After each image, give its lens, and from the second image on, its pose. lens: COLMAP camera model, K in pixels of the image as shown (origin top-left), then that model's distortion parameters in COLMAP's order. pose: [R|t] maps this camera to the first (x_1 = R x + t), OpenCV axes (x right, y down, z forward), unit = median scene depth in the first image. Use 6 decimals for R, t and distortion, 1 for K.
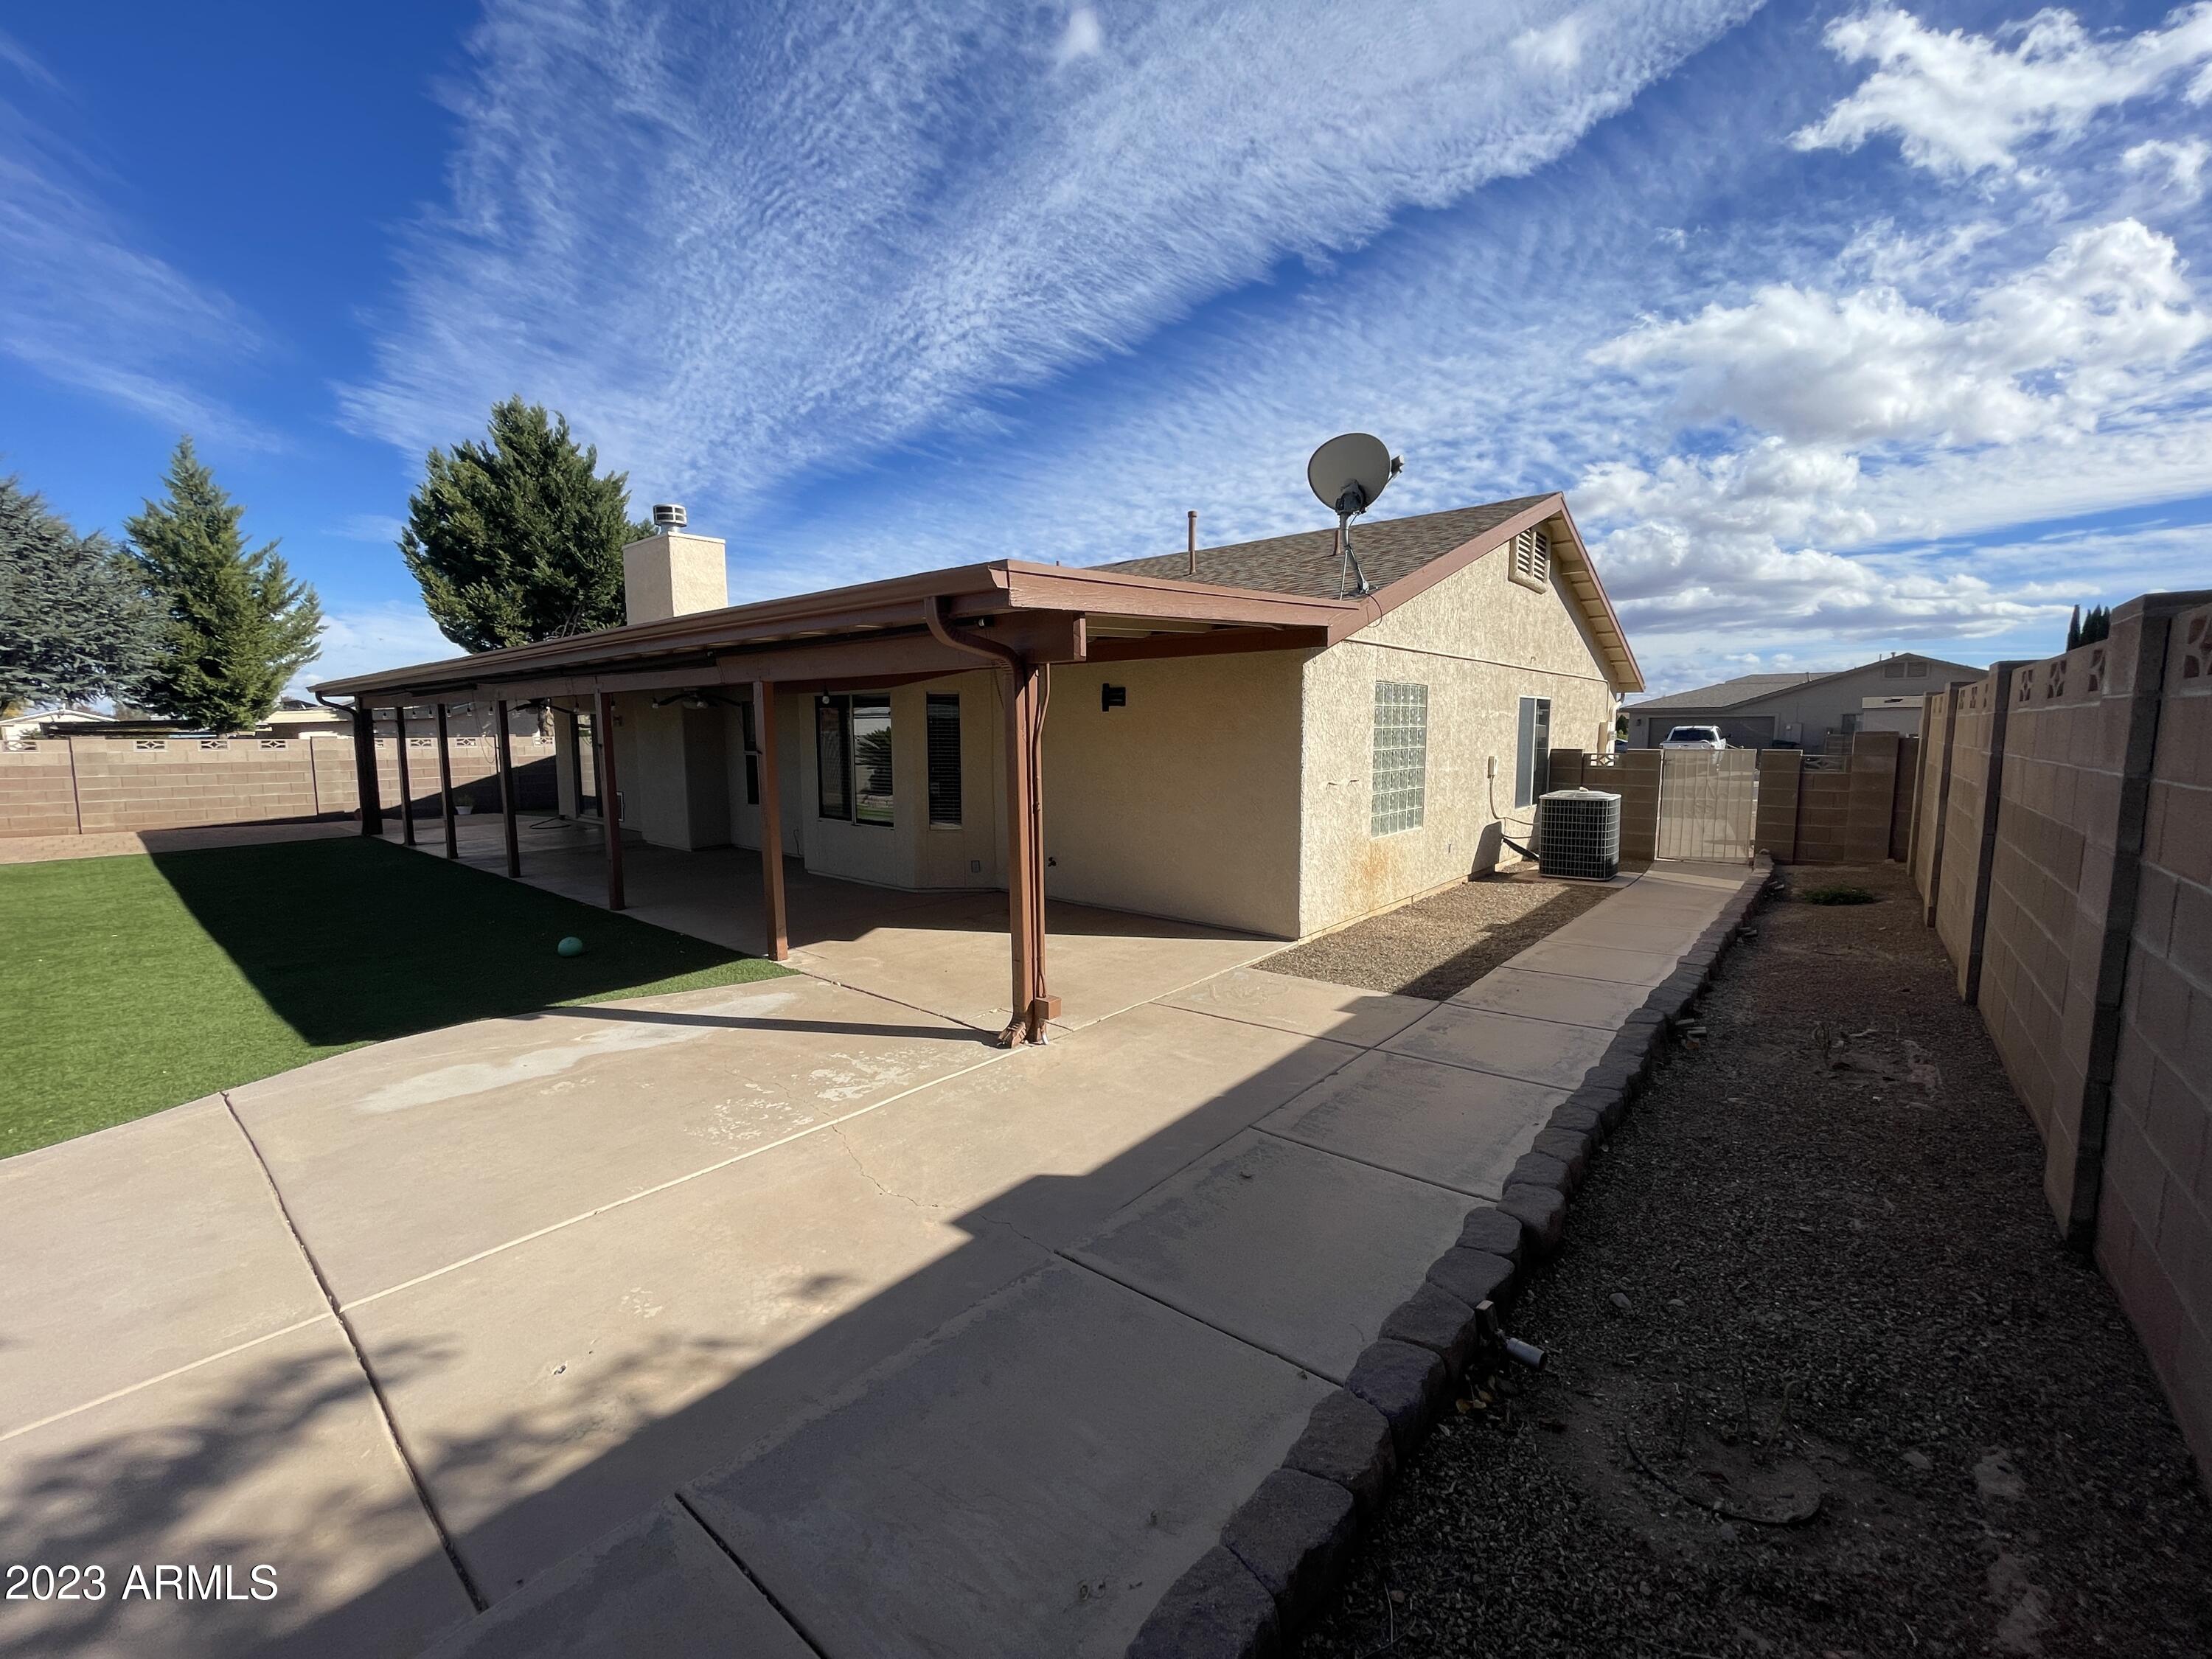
lens RADIAL K [[891.3, 0, 1103.8], [0, 891.3, 824.9], [0, 0, 1]] dist [0.008569, -0.000036]
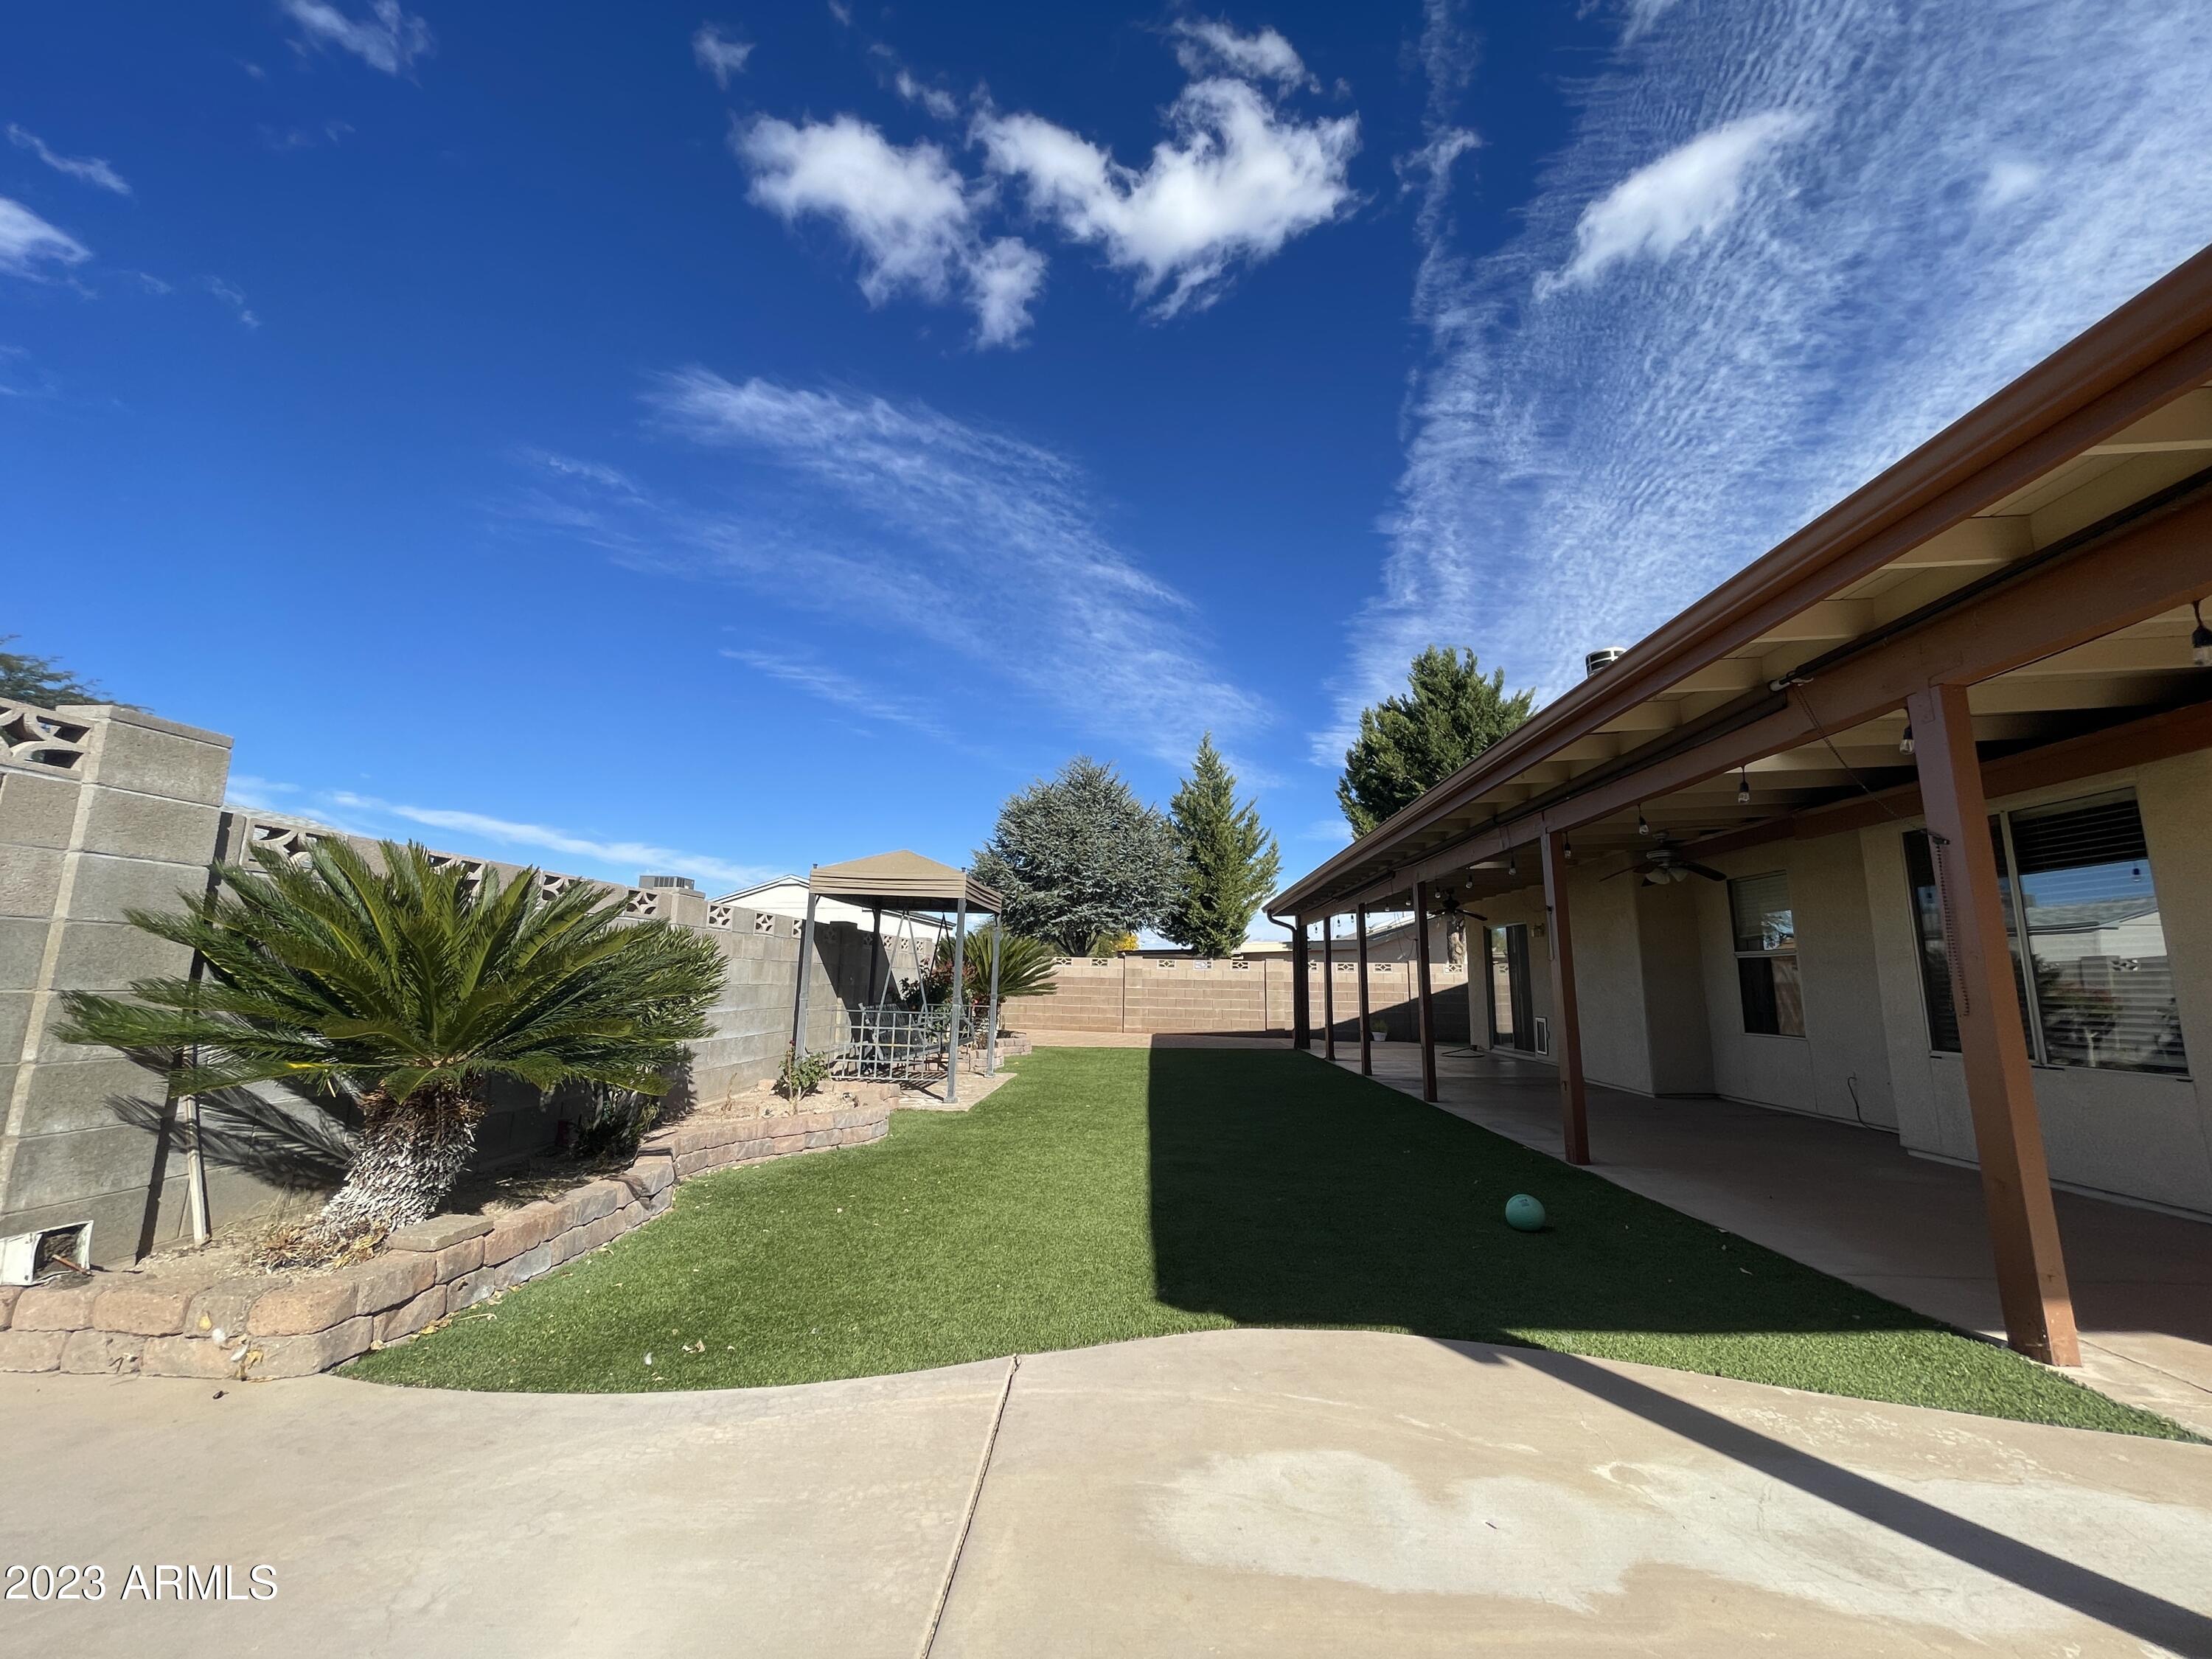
lens RADIAL K [[891.3, 0, 1103.8], [0, 891.3, 824.9], [0, 0, 1]] dist [0.008569, -0.000036]
pose [[0.608835, -0.132055, -0.782229, -0.126129], [-0.098081, 0.965952, -0.239411, 0.027118], [0.787210, 0.222483, 0.575153, 0.180162]]
